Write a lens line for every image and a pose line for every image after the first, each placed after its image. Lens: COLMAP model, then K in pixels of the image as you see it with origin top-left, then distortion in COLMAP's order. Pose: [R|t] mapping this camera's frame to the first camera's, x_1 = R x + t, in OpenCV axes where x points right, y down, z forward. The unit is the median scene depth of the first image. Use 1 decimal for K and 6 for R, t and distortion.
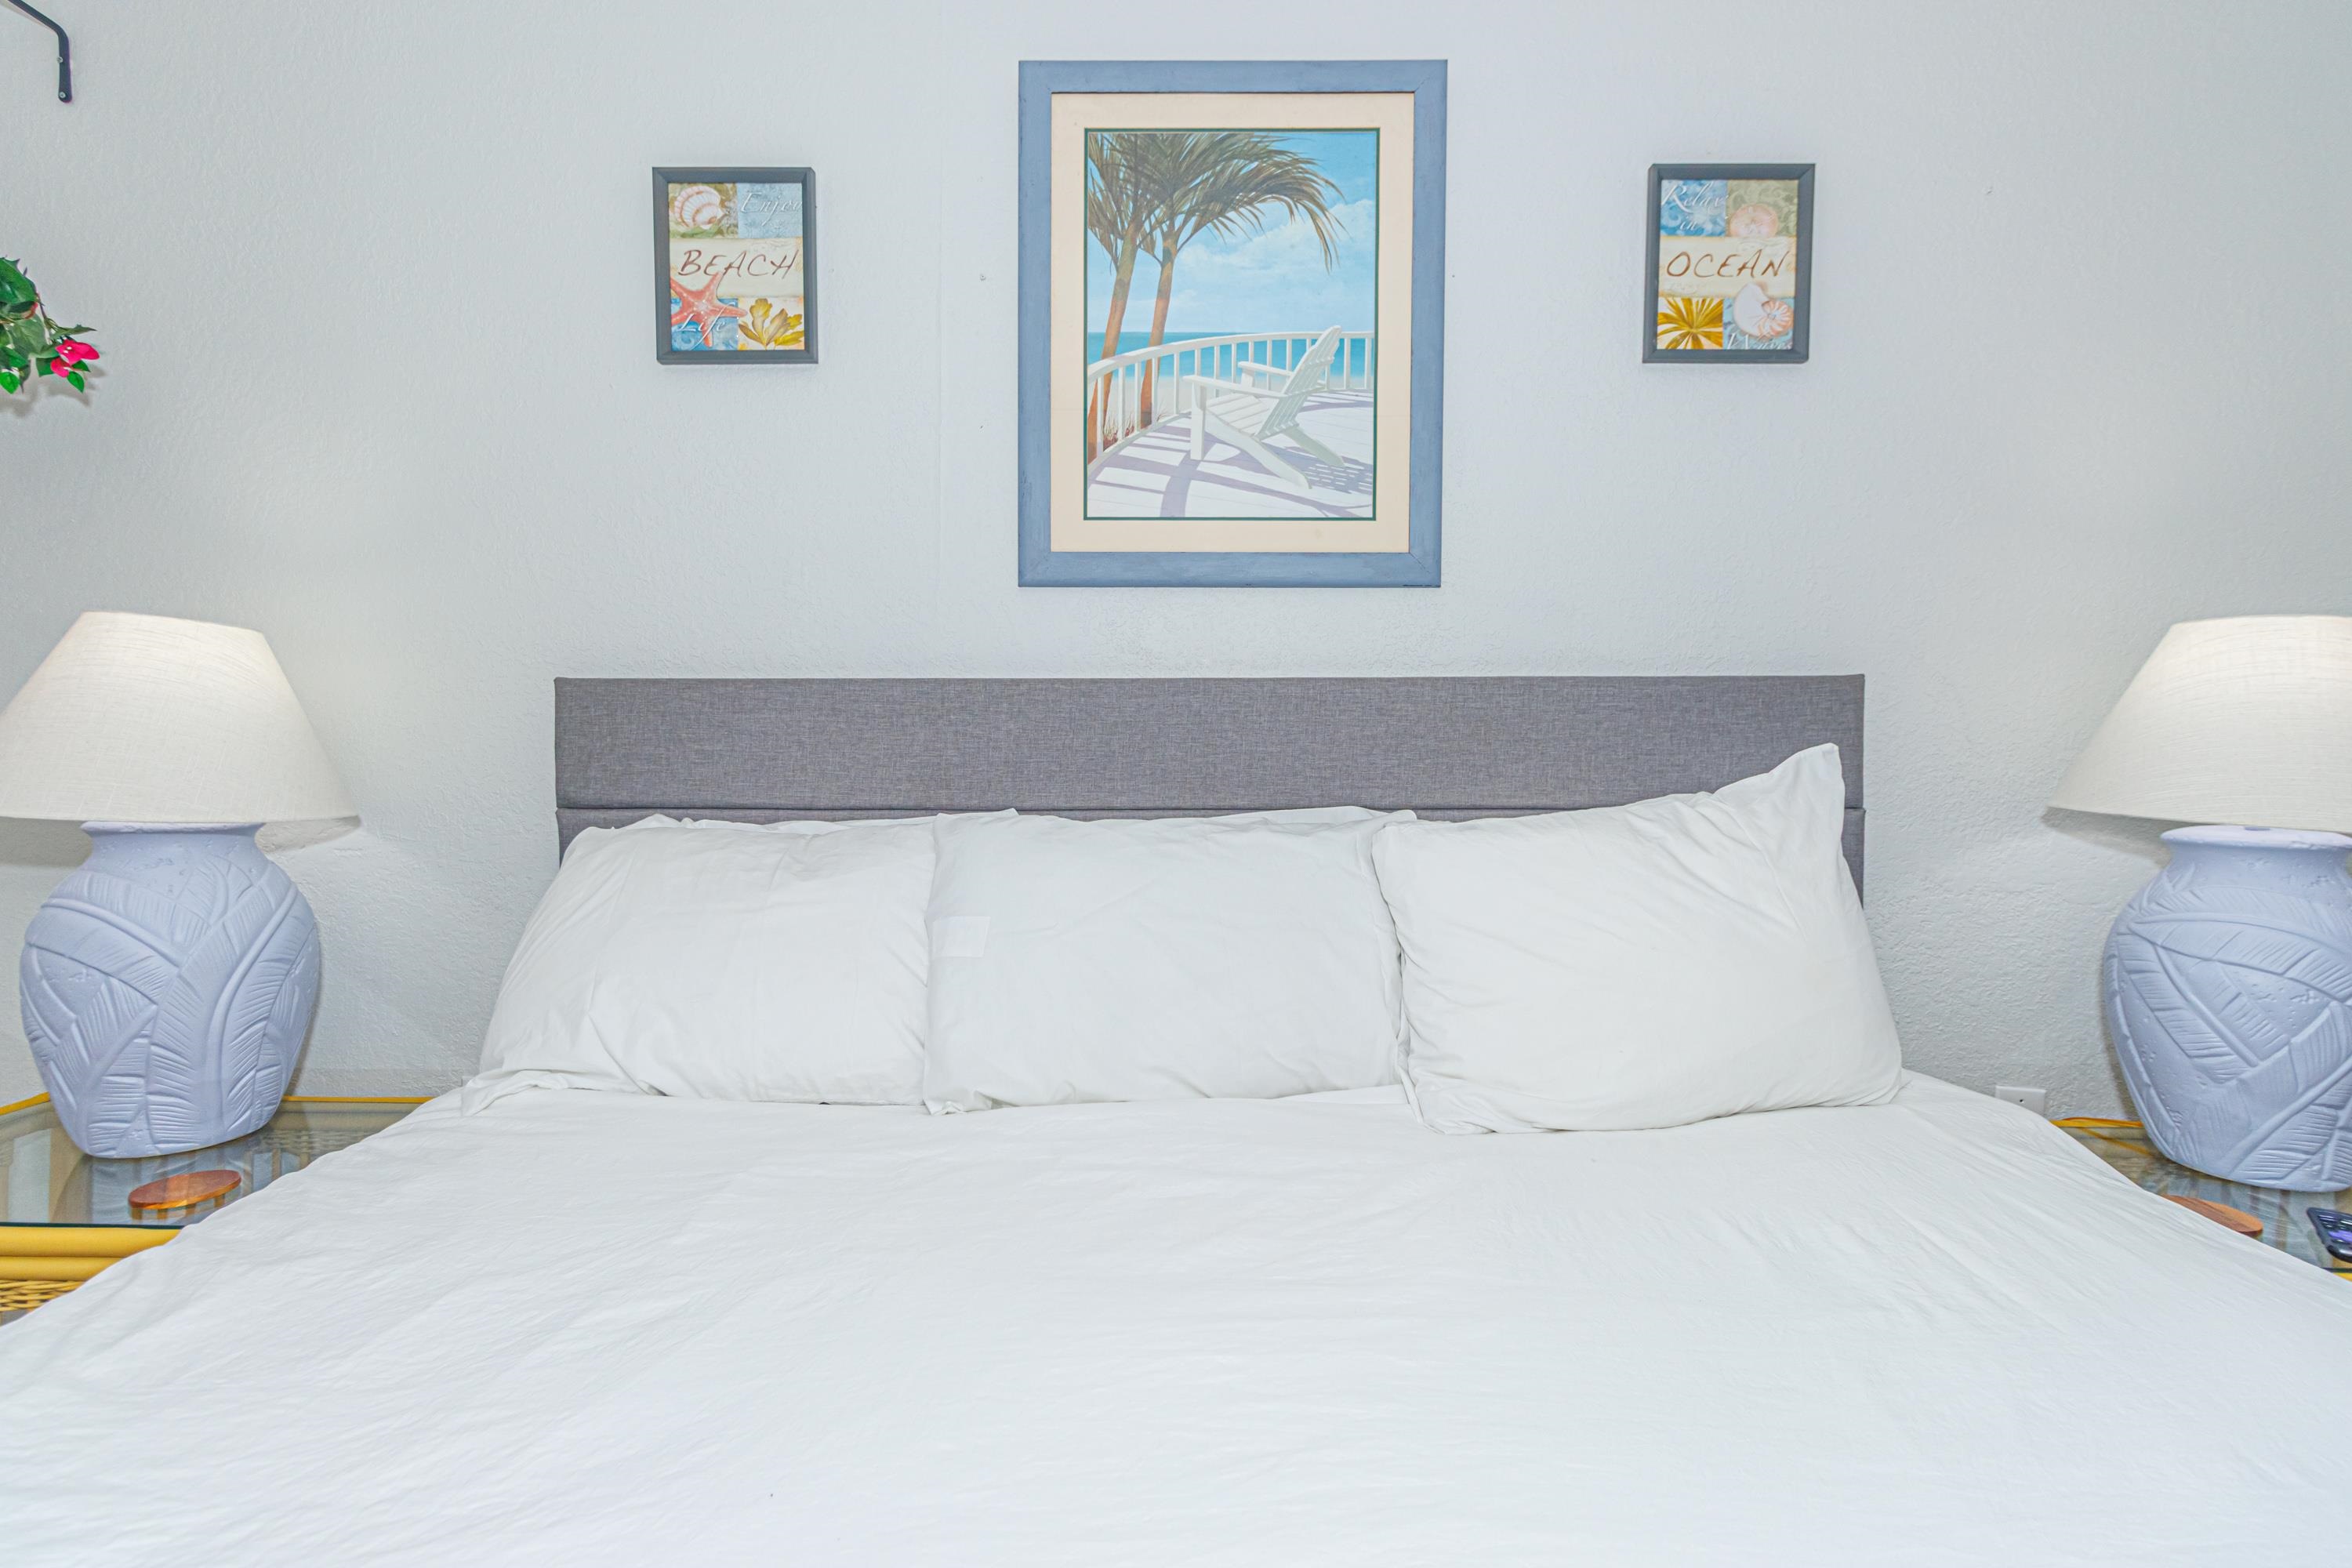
lens RADIAL K [[1085.4, 0, 1188.6], [0, 1085.4, 780.4], [0, 0, 1]] dist [0.000875, 0.002521]
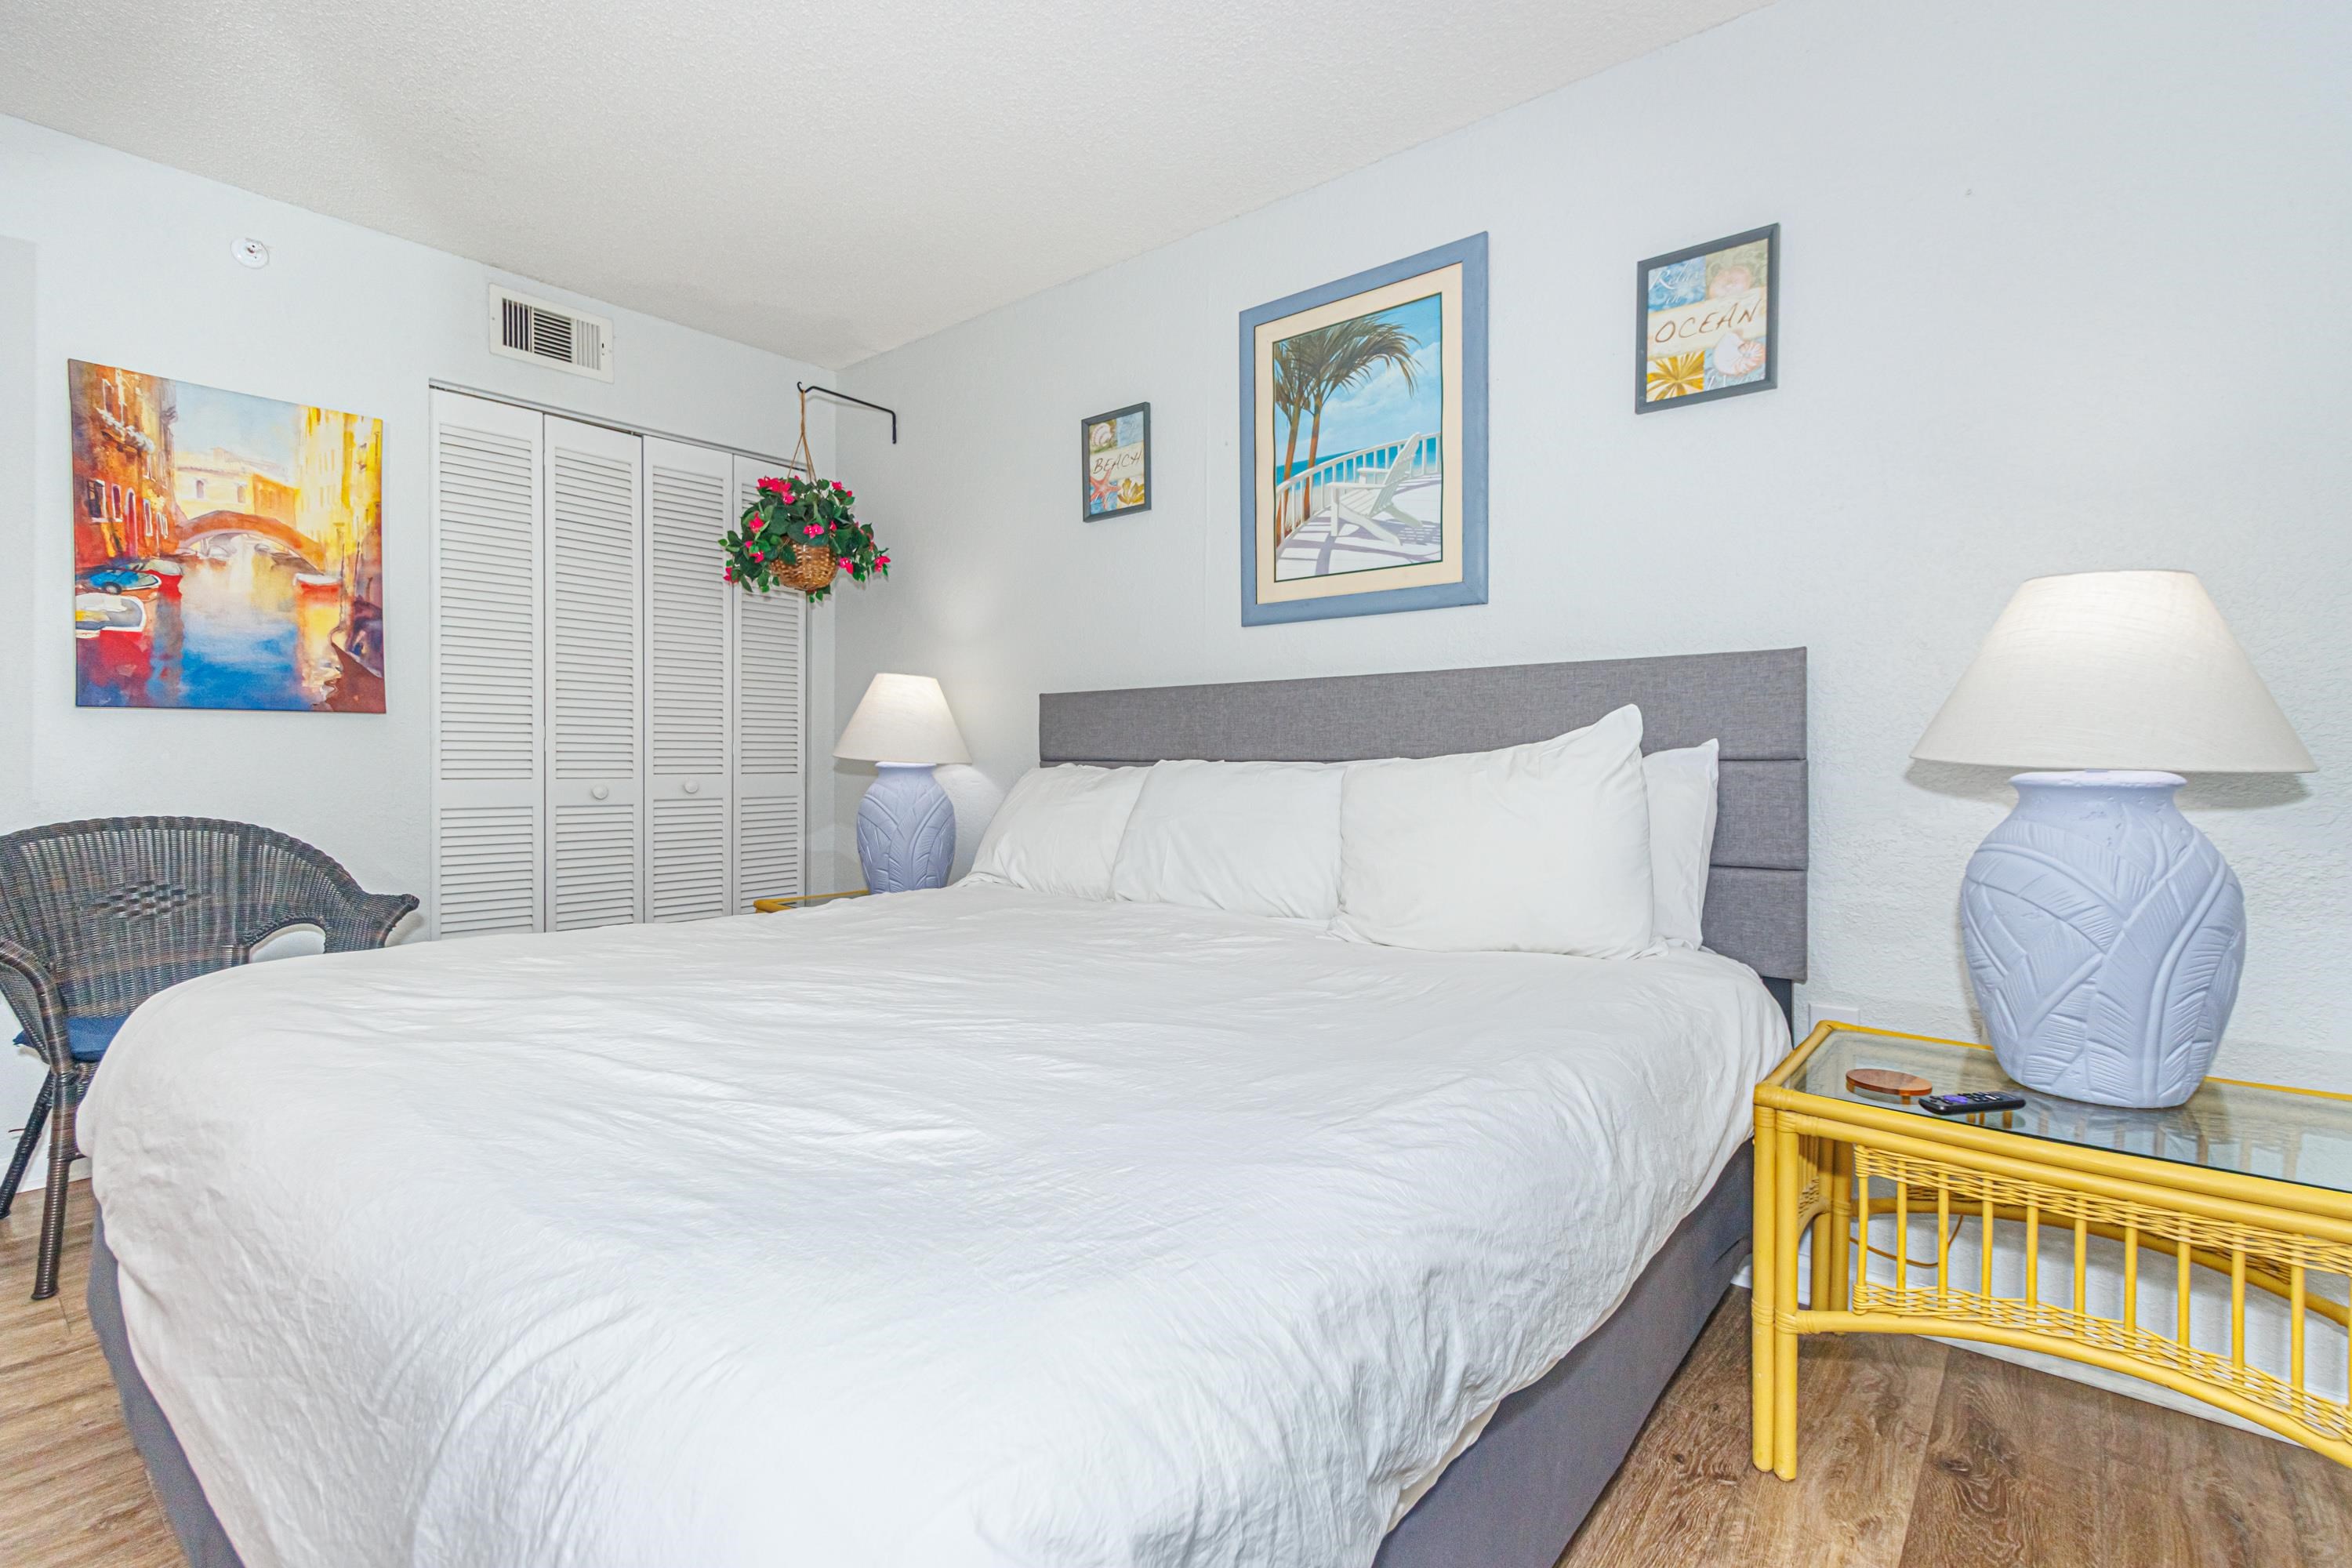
lens RADIAL K [[1085.4, 0, 1176.9], [0, 1085.4, 783.9], [0, 0, 1]] dist [0.000875, 0.002521]
pose [[0.774002, 0.012635, -0.633057, 0.822570], [-0.012377, 0.999912, 0.004824, 0.053752], [0.633062, 0.004102, 0.774090, -0.342088]]
